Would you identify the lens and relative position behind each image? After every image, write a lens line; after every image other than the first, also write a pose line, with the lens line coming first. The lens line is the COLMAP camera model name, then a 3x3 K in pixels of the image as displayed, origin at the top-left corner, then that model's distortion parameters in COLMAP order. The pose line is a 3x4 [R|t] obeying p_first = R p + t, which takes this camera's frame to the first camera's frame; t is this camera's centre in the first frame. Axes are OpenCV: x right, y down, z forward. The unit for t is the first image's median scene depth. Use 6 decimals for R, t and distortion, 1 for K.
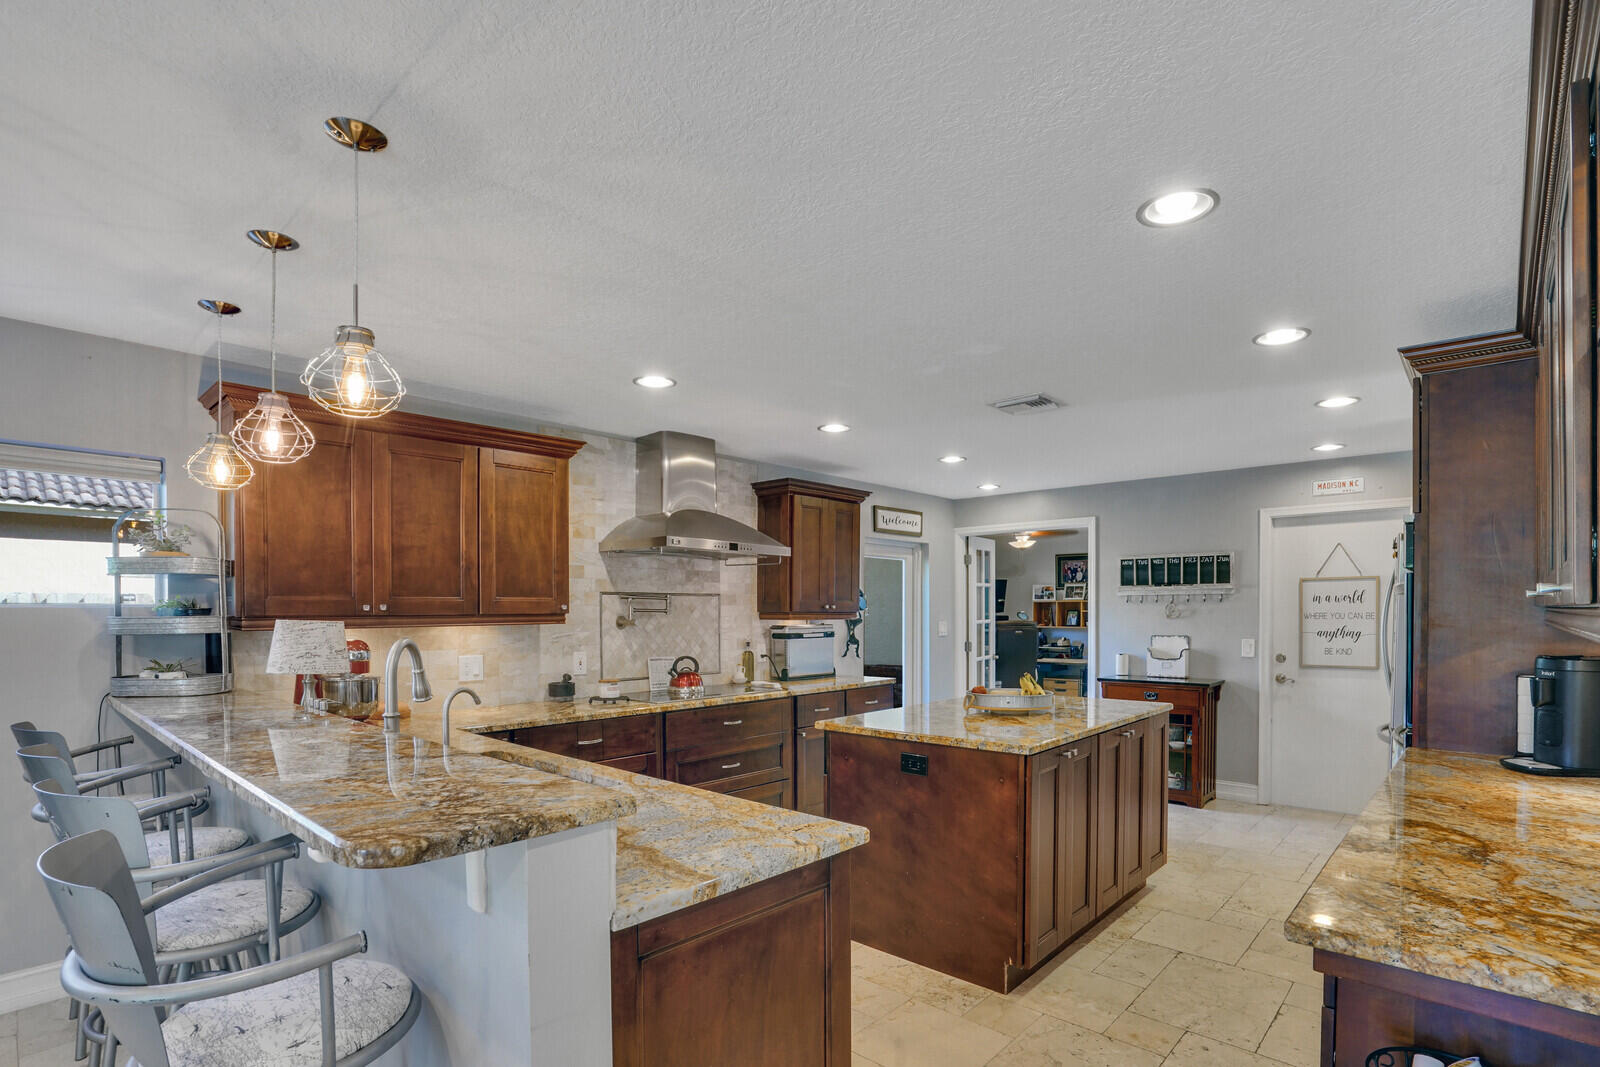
lens RADIAL K [[775.5, 0, 800.5], [0, 775.5, 623.5], [0, 0, 1]] dist [-0.027993, 0.000562]
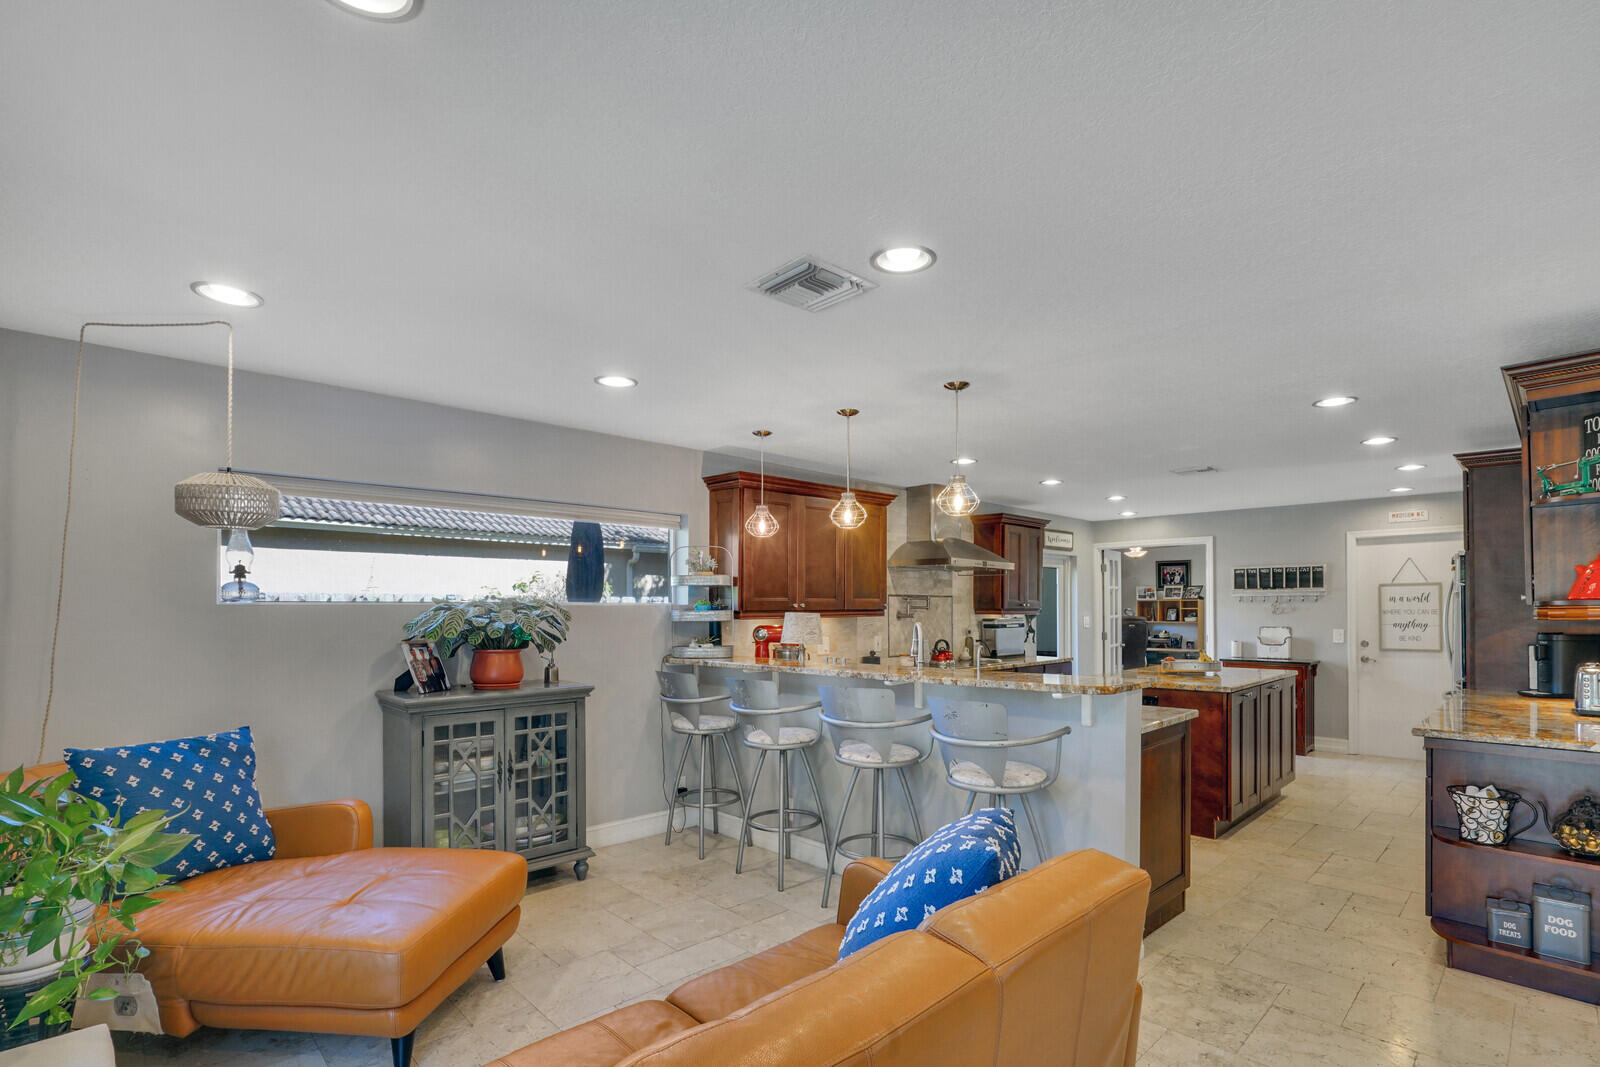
lens RADIAL K [[749.0, 0, 803.2], [0, 749.0, 599.8], [0, 0, 1]] dist [-0.027677, 0.000649]
pose [[0.998023, 0.000322, -0.062845, -0.276356], [-0.002073, 0.999611, -0.027796, 0.006907], [0.062812, 0.027871, 0.997636, -0.352757]]
